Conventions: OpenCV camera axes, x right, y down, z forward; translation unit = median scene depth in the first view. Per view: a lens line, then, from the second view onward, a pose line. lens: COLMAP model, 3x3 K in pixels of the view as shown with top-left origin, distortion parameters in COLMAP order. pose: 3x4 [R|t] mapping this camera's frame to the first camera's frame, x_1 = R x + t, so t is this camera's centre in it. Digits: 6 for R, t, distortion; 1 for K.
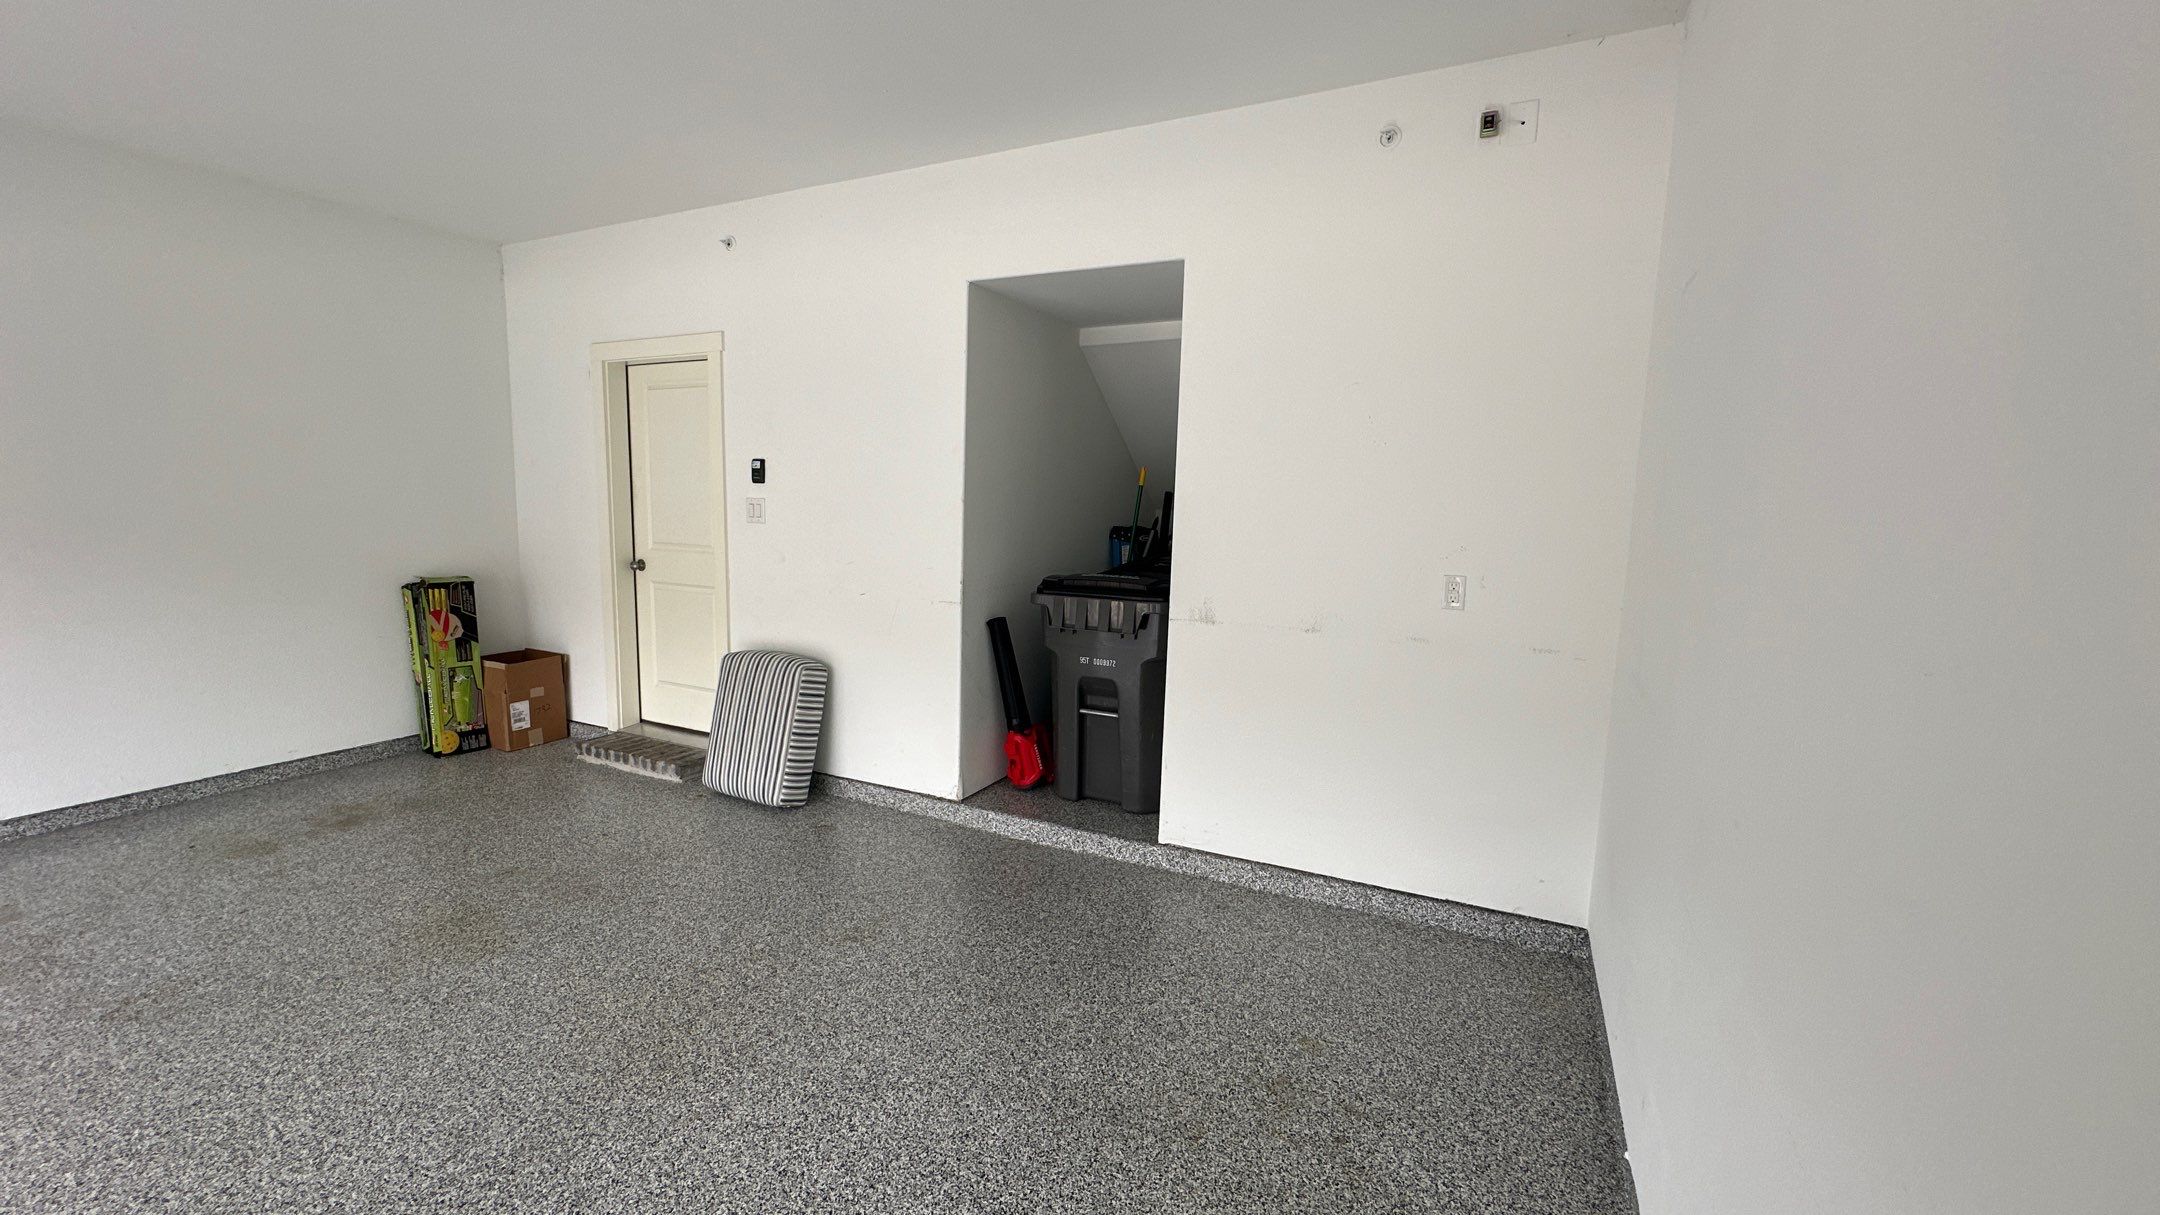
lens RADIAL K [[860.4, 0, 1077.0], [0, 860.4, 607.2], [0, 0, 1]] dist [-0.002667, 0.000094]
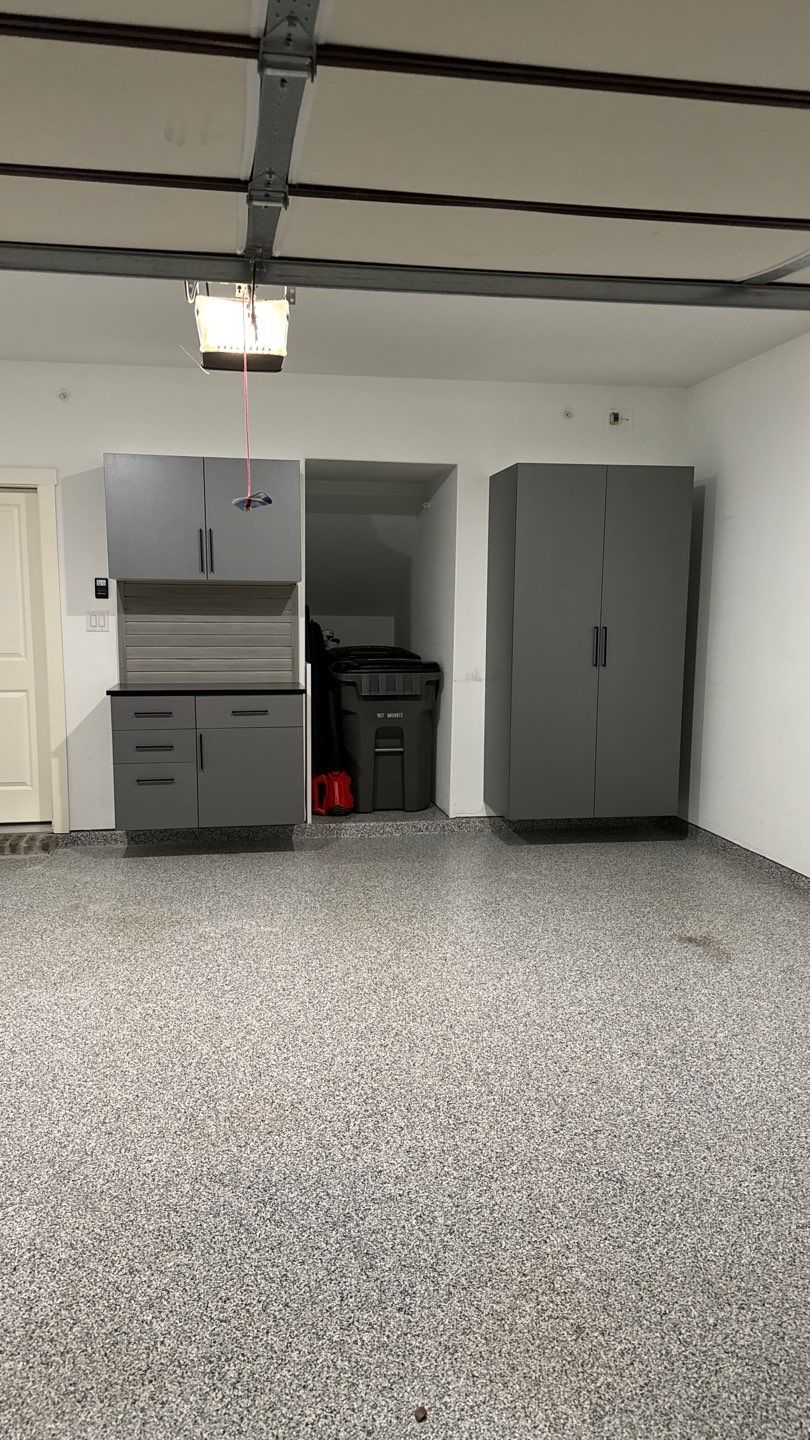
lens RADIAL K [[1011.1, 0, 399.1], [0, 1011.1, 751.9], [0, 0, 1]] dist [0.051076, -0.059469]
pose [[0.803969, -0.099758, 0.586244, -1.013932], [0.085093, 0.994983, 0.052616, 0.035505], [-0.588552, 0.007584, 0.808424, -0.455277]]
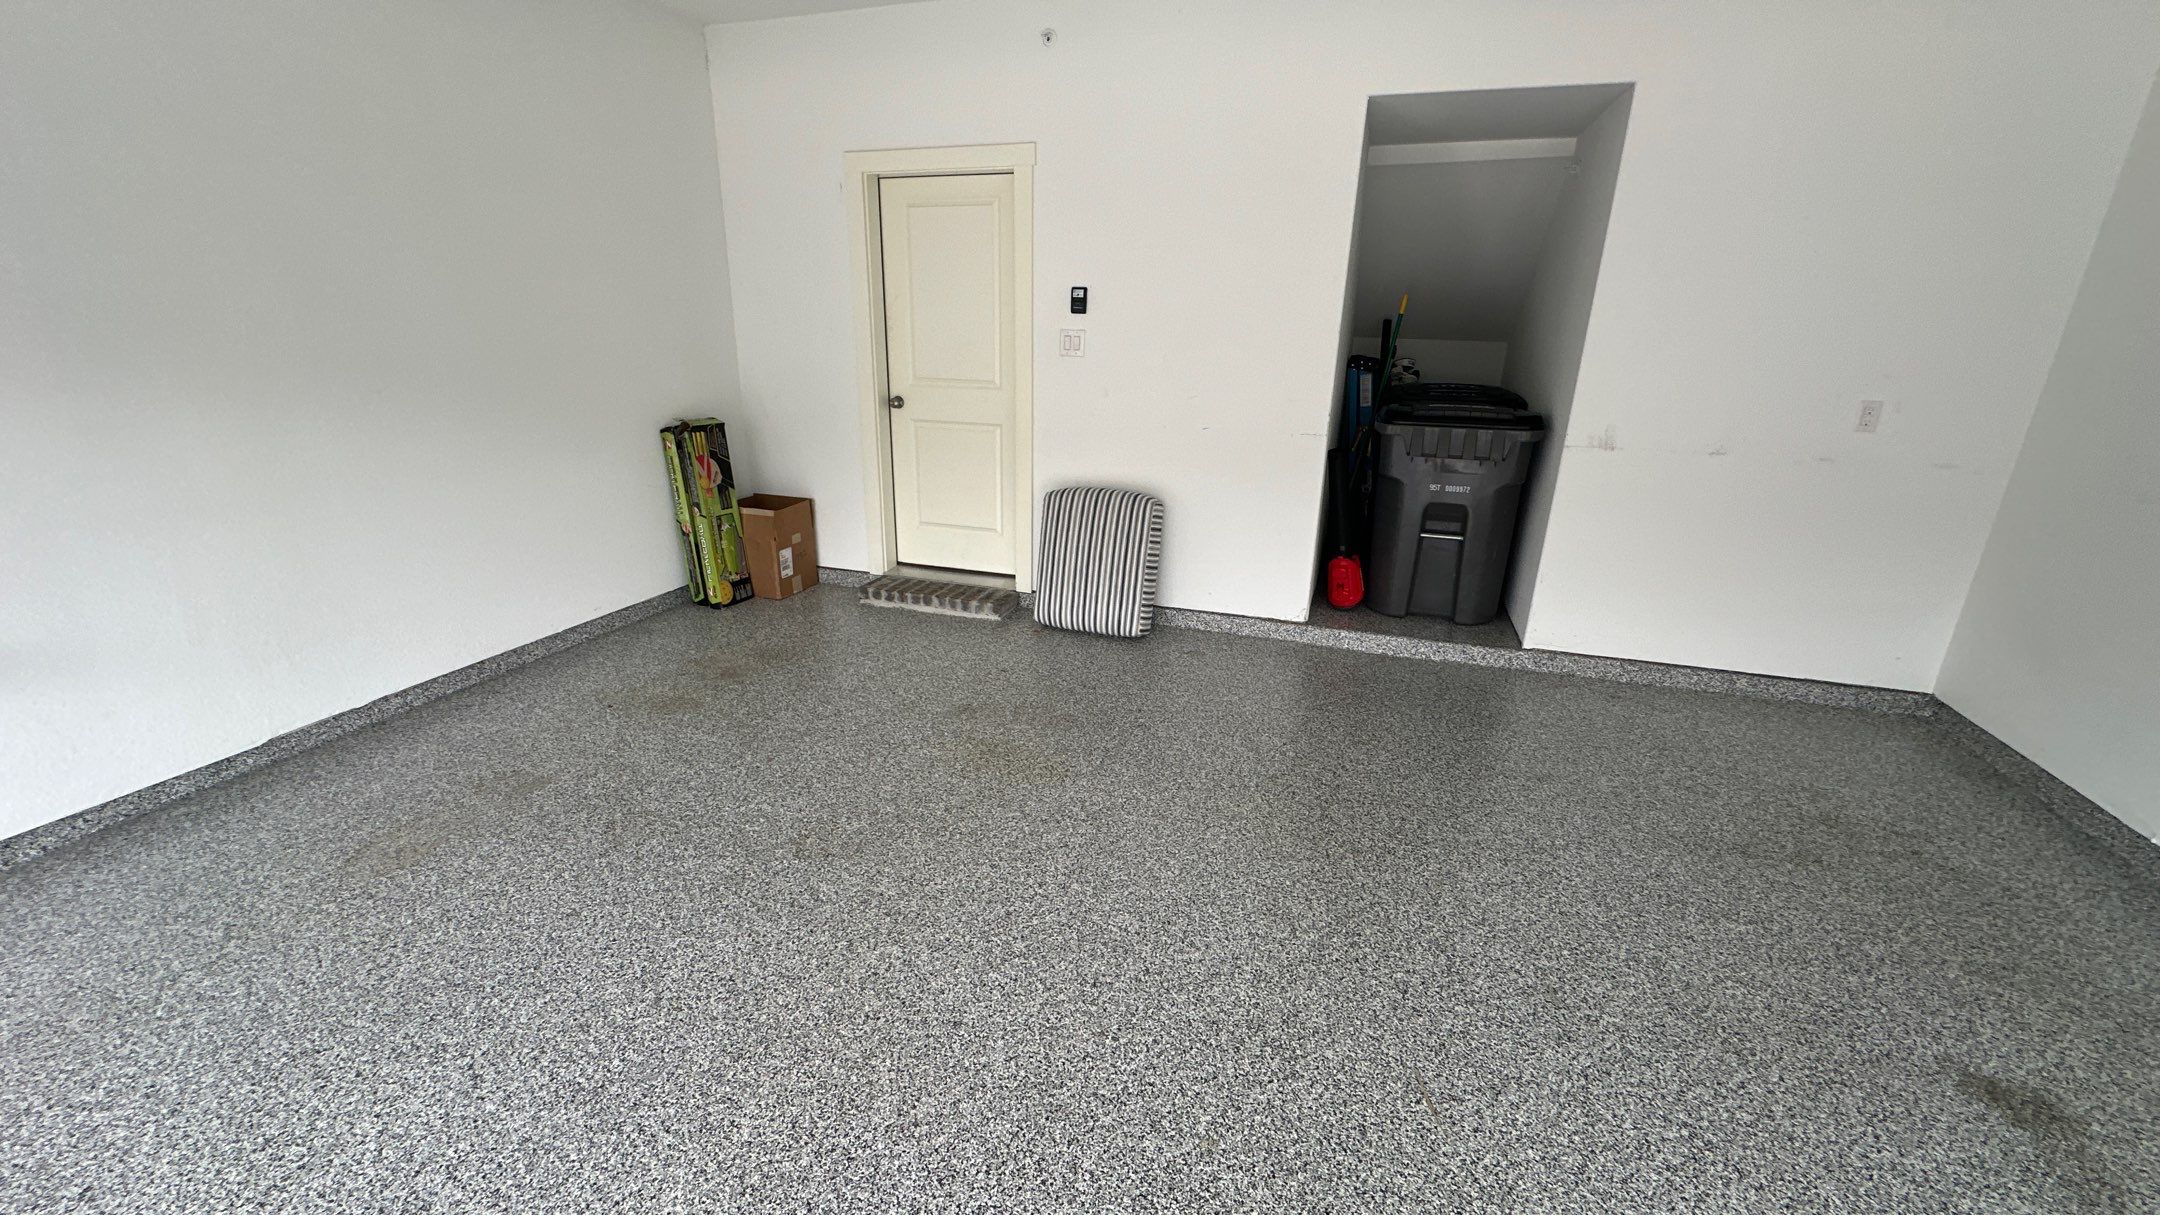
lens RADIAL K [[860.4, 0, 1077.1], [0, 860.4, 608.6], [0, 0, 1]] dist [-0.002667, 0.000094]
pose [[0.990208, -0.048009, 0.131084, -0.583870], [0.021307, 0.979979, 0.197956, -0.011992], [-0.137963, -0.193224, 0.971406, -0.004922]]
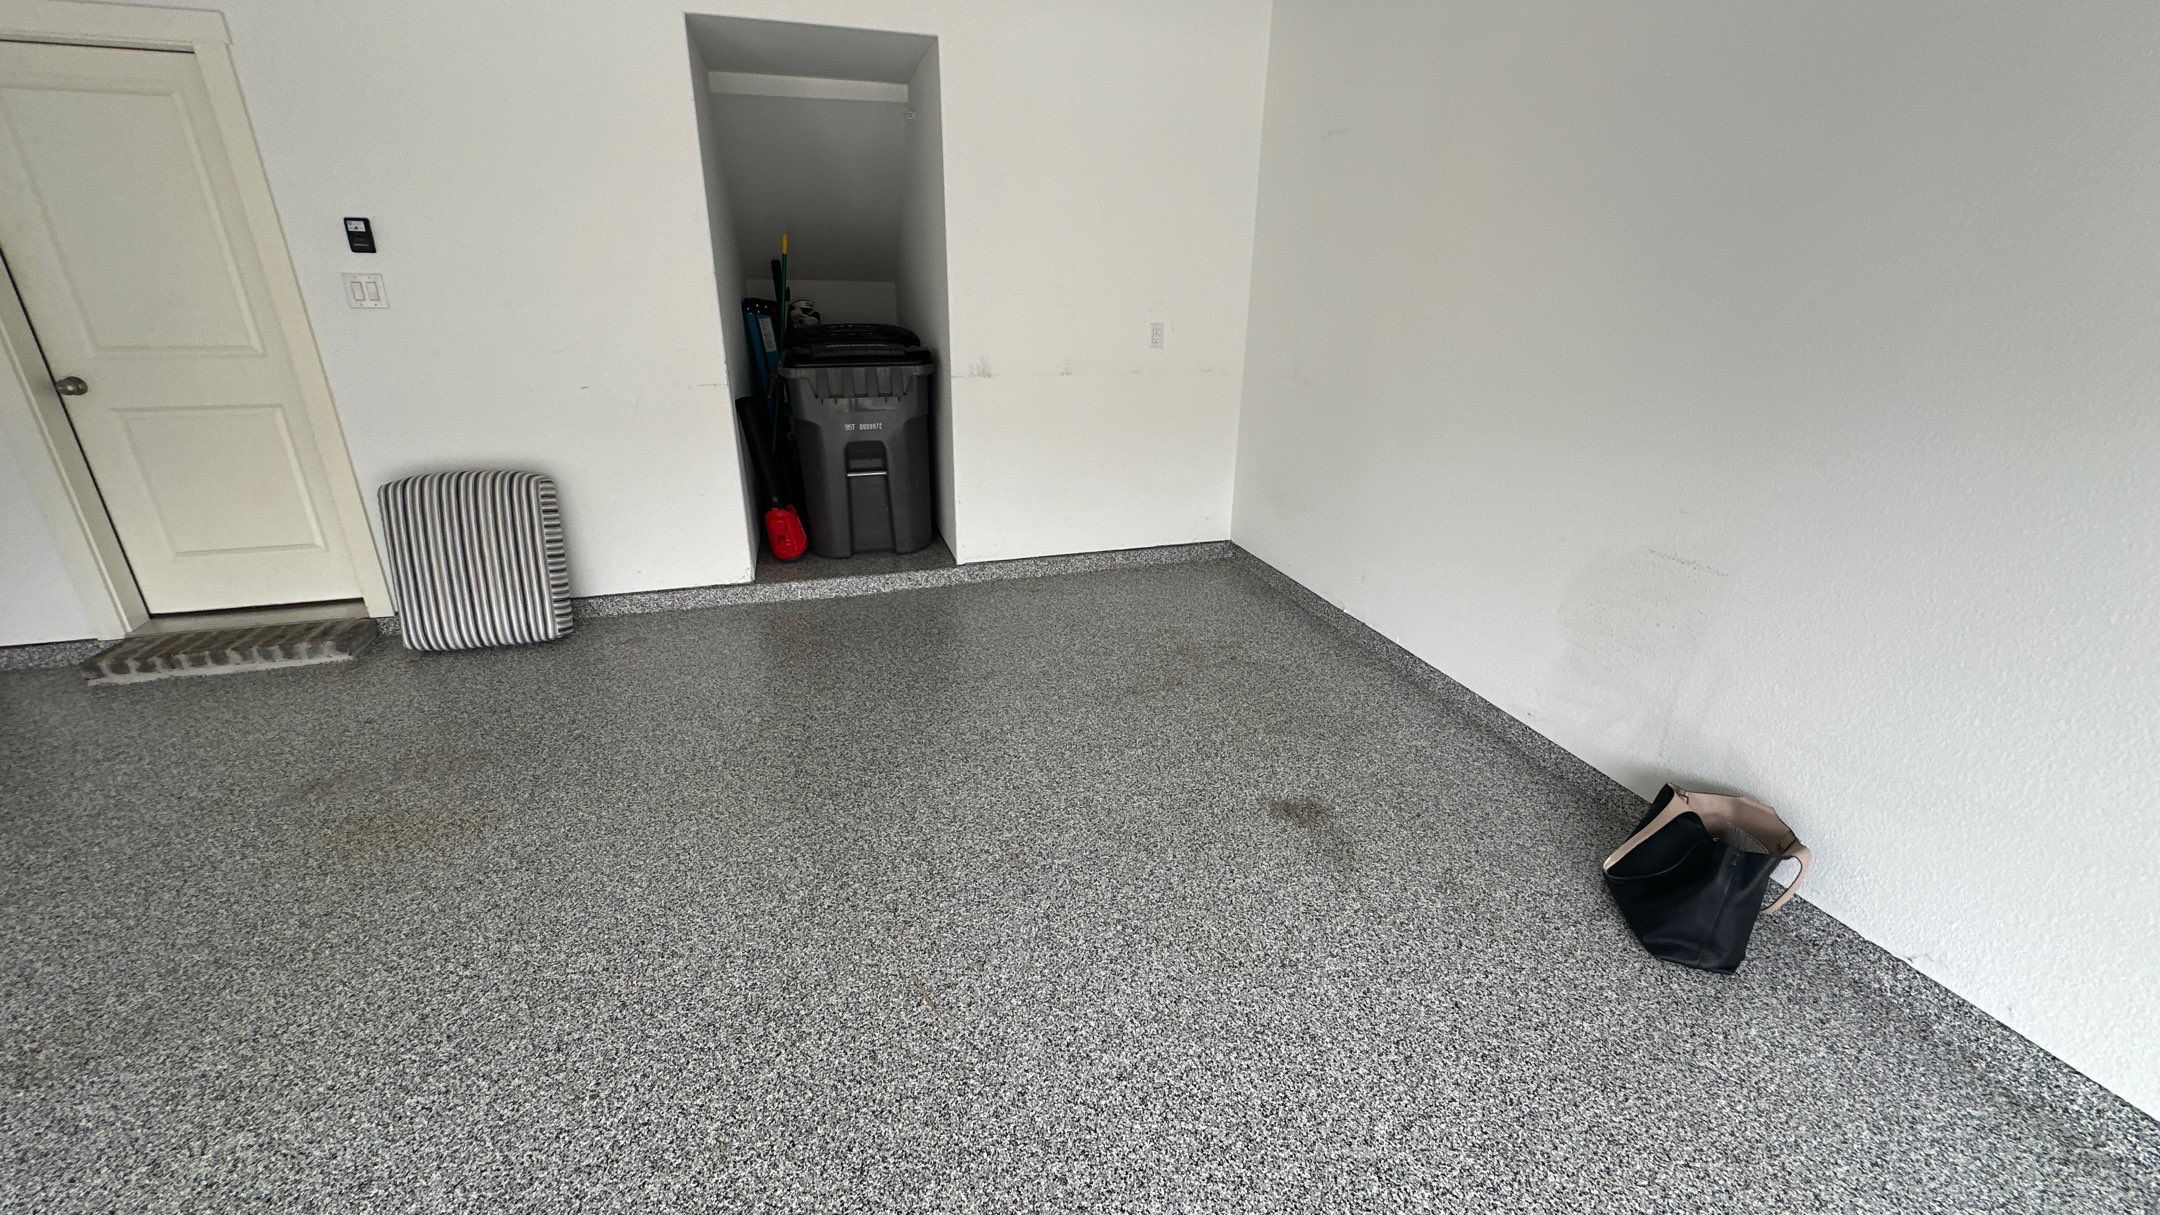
lens RADIAL K [[860.4, 0, 1079.1], [0, 860.4, 609.6], [0, 0, 1]] dist [-0.002667, 0.000094]
pose [[0.724137, -0.264125, 0.637075, -0.542640], [0.092184, 0.952537, 0.290130, -0.007806], [-0.683468, -0.151366, 0.714115, -0.014398]]
